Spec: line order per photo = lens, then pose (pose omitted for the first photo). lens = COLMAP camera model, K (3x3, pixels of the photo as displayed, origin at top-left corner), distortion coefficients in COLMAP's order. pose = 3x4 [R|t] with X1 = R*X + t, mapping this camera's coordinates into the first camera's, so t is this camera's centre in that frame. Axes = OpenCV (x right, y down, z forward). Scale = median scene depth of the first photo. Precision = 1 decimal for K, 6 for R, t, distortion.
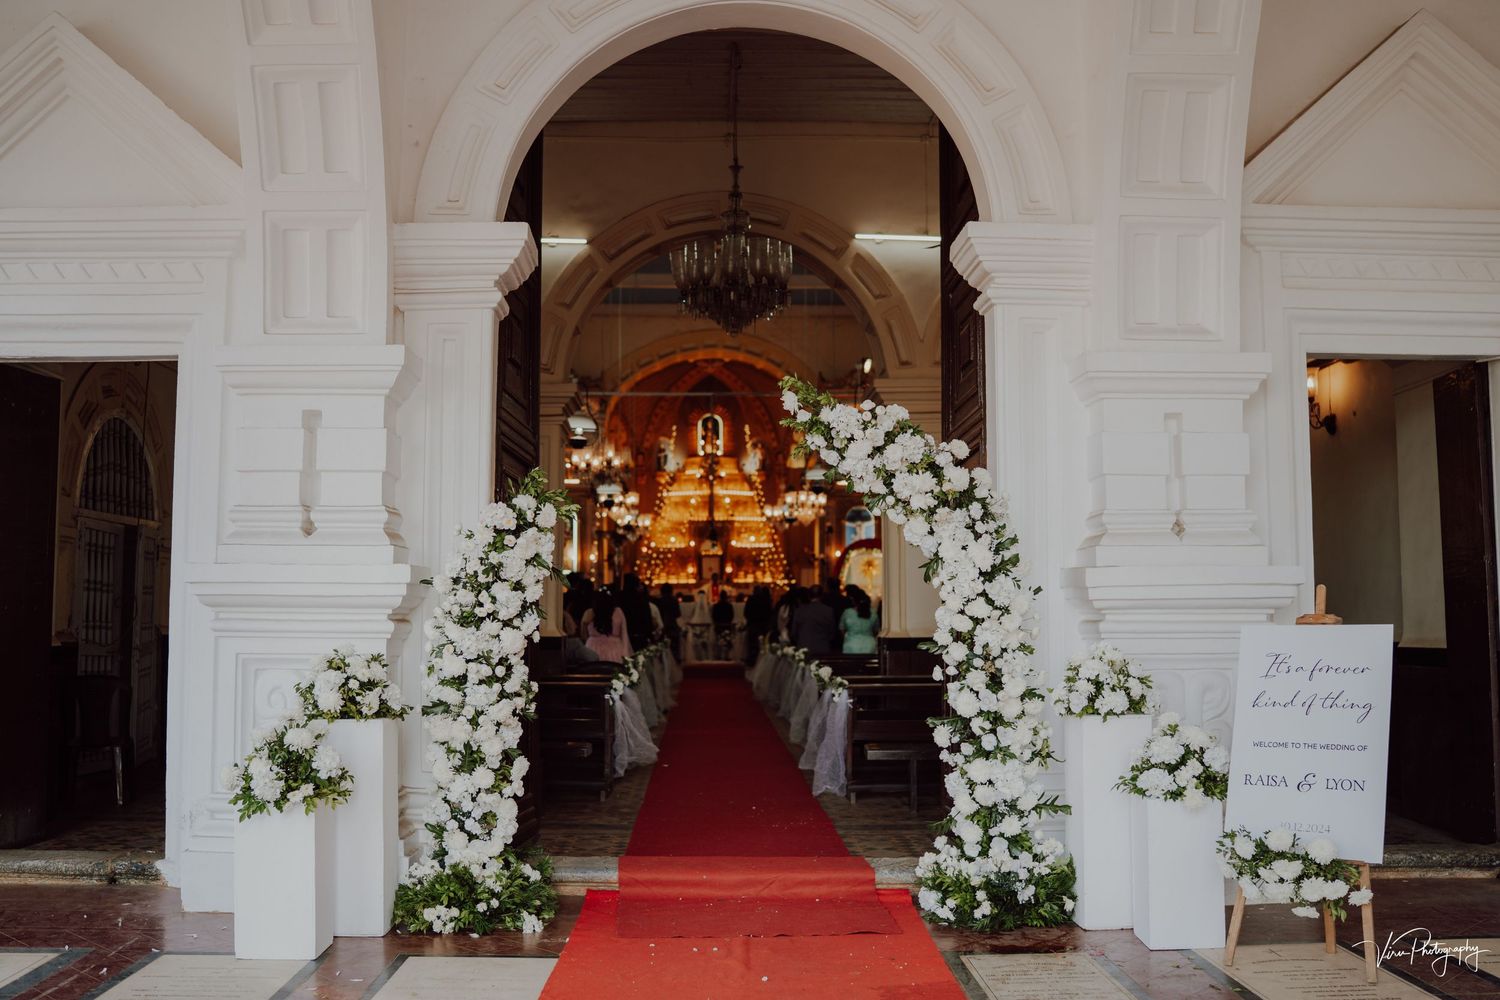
lens RADIAL K [[1478.1, 0, 728.3], [0, 1478.1, 489.9], [0, 0, 1]] dist [-0.203139, 0.232513]
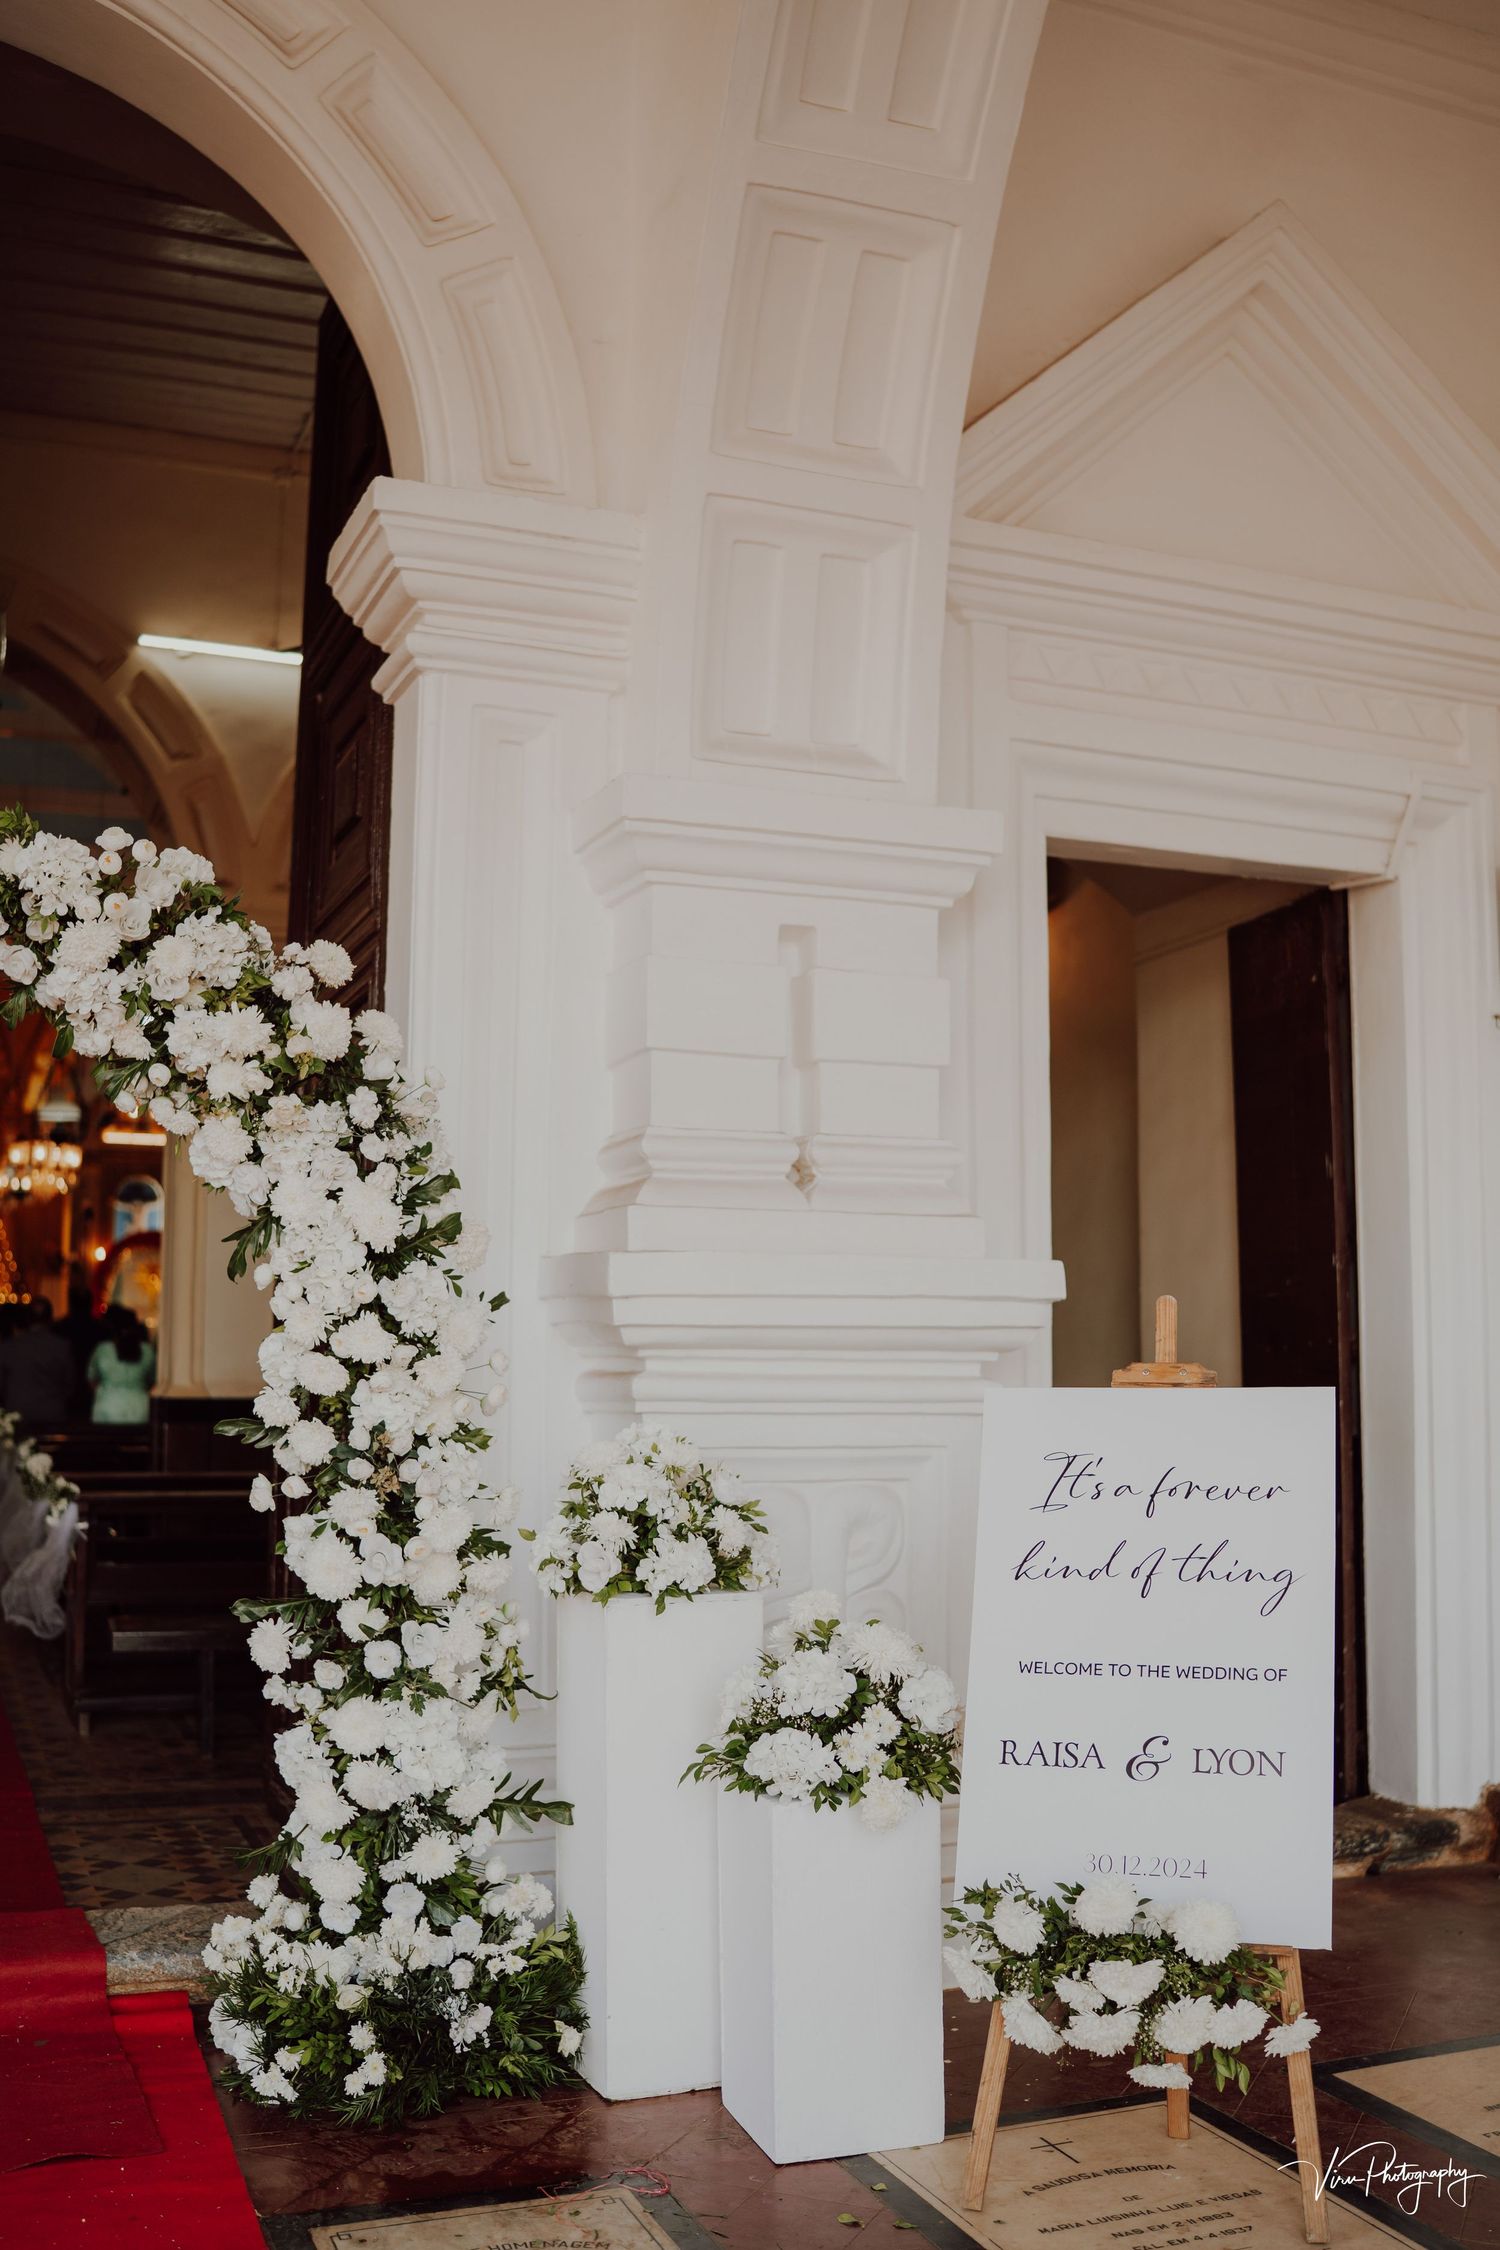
lens RADIAL K [[2228.3, 0, 750.0], [0, 2228.3, 1125.0], [0, 0, 1]] dist [-0.207798, 0.257280]
pose [[0.936479, 0.040954, 0.348325, 0.051072], [-0.033814, 0.999075, -0.026557, 0.032188], [-0.349090, 0.013092, 0.936998, 0.365860]]
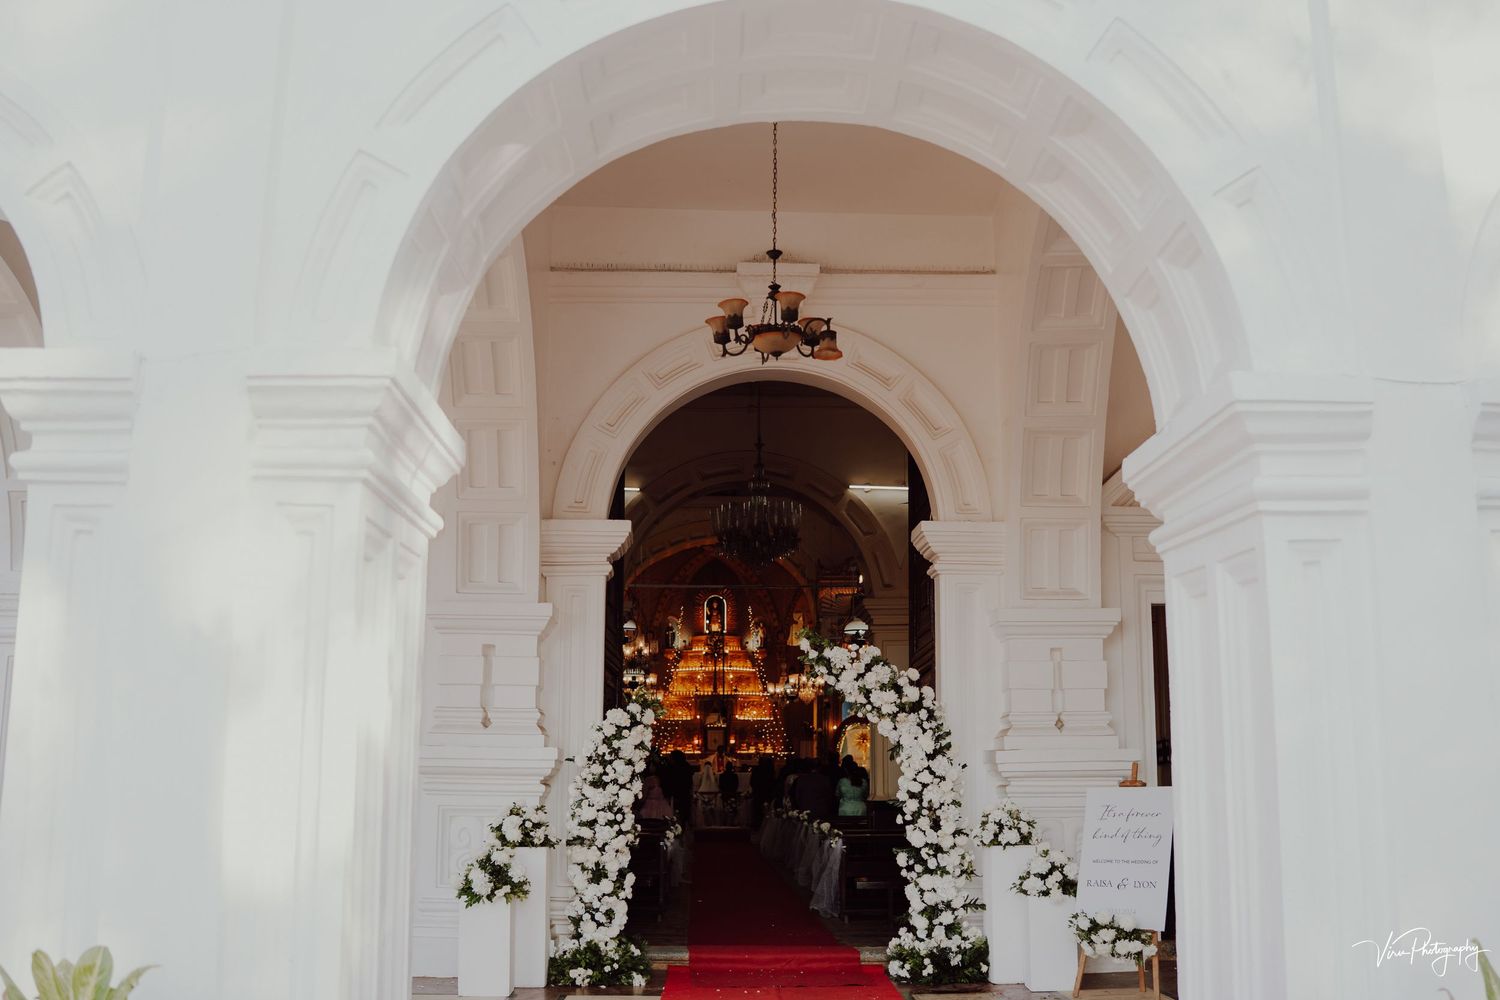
lens RADIAL K [[1485.6, 0, 750.0], [0, 1485.6, 500.0], [0, 0, 1]] dist [-0.207798, 0.257280]
pose [[0.999844, 0.006107, 0.016581, -0.043142], [-0.004311, 0.994332, -0.106230, -0.045018], [-0.017136, 0.106142, 0.994203, -0.578420]]
